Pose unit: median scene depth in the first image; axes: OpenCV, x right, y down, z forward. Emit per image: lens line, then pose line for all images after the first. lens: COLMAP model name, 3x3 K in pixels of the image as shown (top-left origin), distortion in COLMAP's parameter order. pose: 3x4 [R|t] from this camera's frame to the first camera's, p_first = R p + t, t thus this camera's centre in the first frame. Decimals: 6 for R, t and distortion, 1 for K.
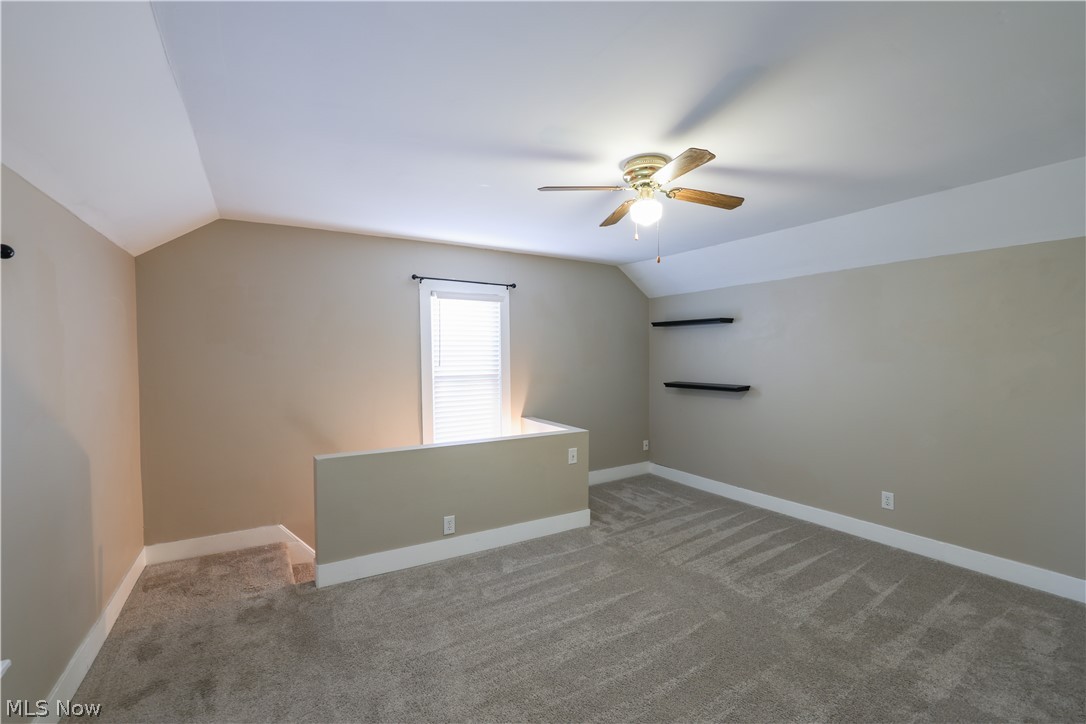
lens RADIAL K [[465.6, 0, 541.3], [0, 465.6, 364.9], [0, 0, 1]] dist [-0.050685, 0.020142]
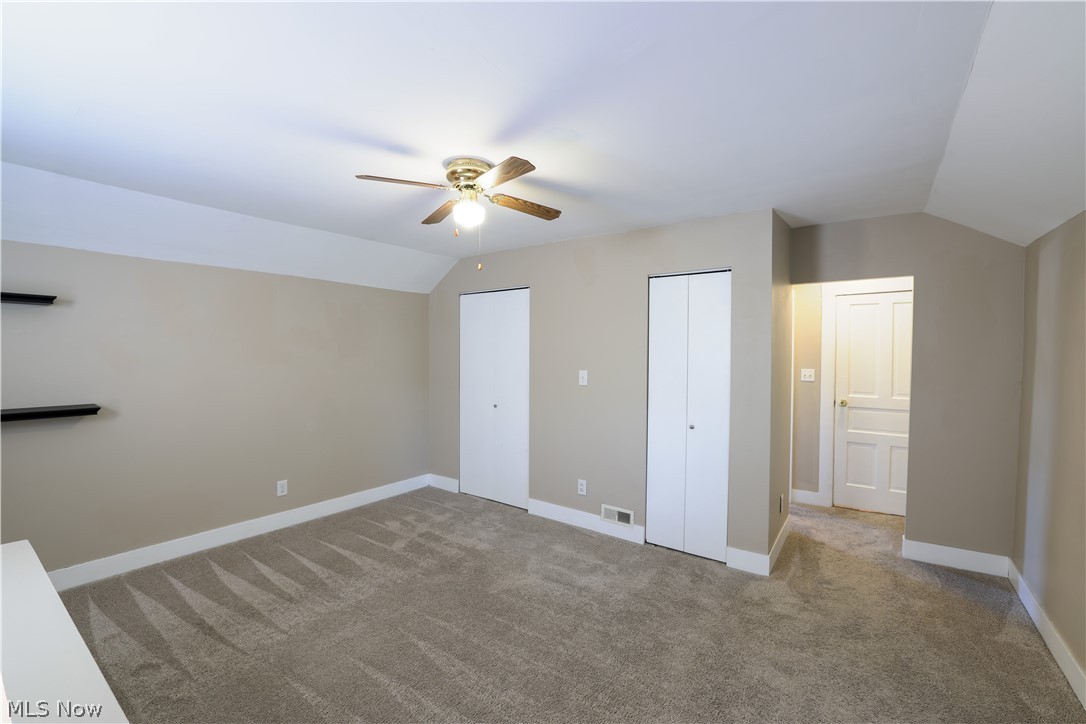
lens RADIAL K [[465.6, 0, 541.3], [0, 465.6, 364.9], [0, 0, 1]] dist [-0.050685, 0.020142]
pose [[-0.370200, -0.019190, 0.928754, -0.564593], [0.020738, 0.999367, 0.028915, -0.022970], [-0.928720, 0.029965, -0.369568, 0.914263]]
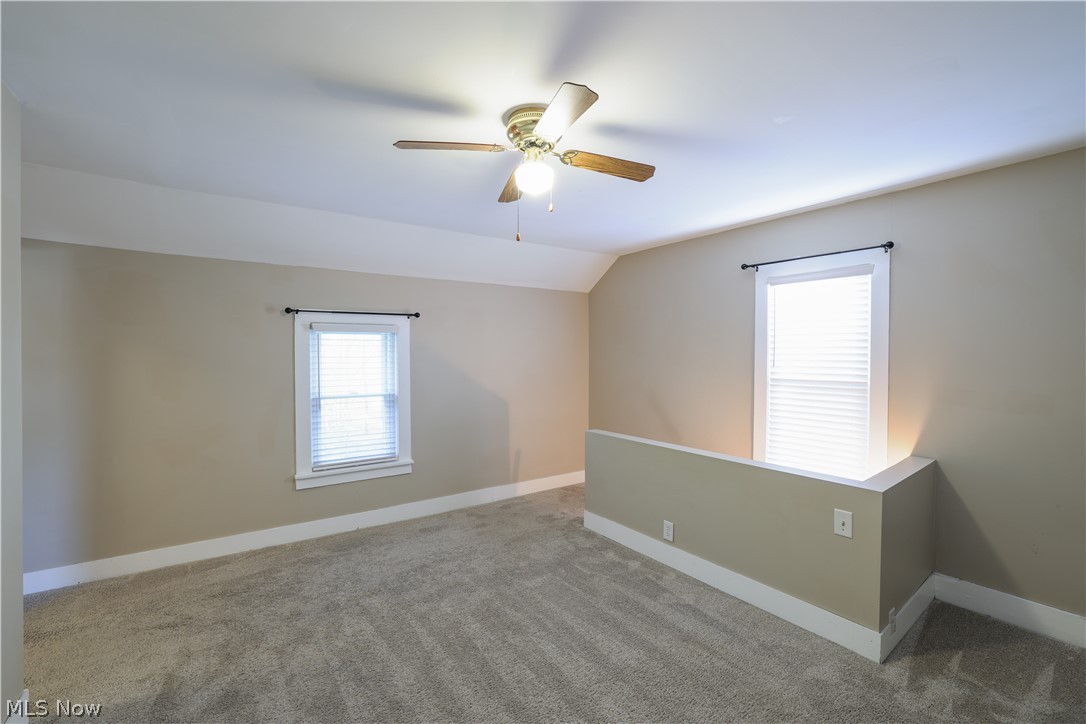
lens RADIAL K [[465.6, 0, 541.3], [0, 465.6, 364.9], [0, 0, 1]] dist [-0.050685, 0.020142]
pose [[0.066350, 0.028864, -0.997379, 0.777263], [-0.023118, 0.999358, 0.027383, -0.018017], [0.997529, 0.021241, 0.066975, 0.713047]]
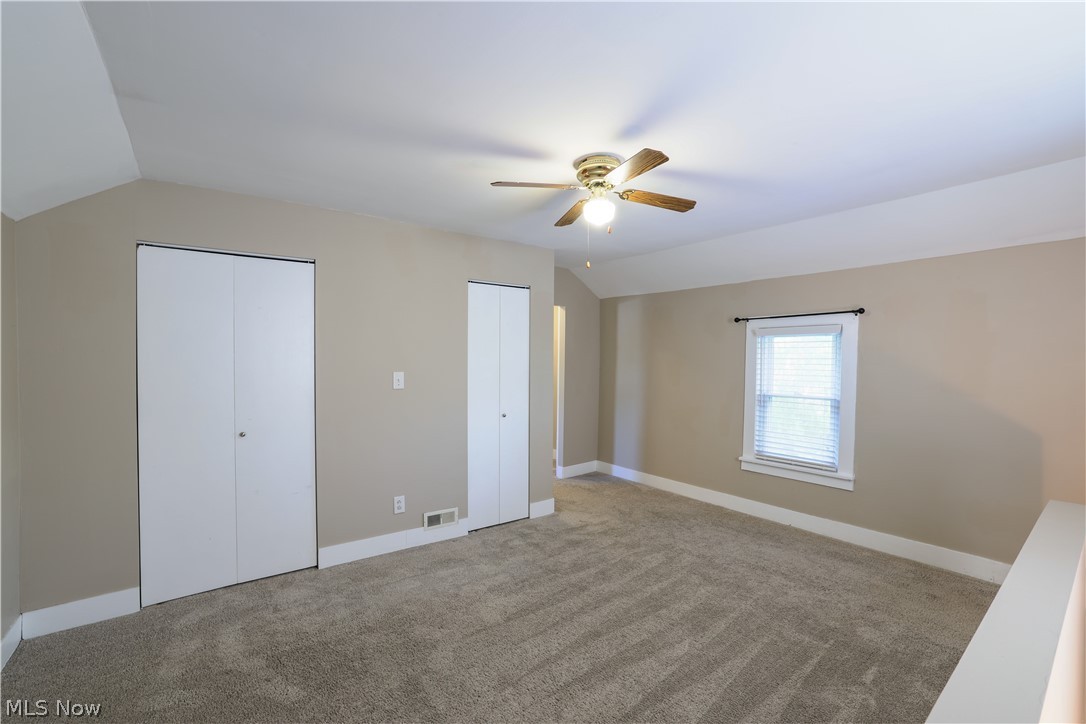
lens RADIAL K [[465.6, 0, 541.3], [0, 465.6, 364.9], [0, 0, 1]] dist [-0.050685, 0.020142]
pose [[-0.995691, 0.006870, -0.092480, 0.331875], [0.003048, 0.999138, 0.041403, -0.030963], [0.092685, 0.040943, -0.994853, 1.478773]]
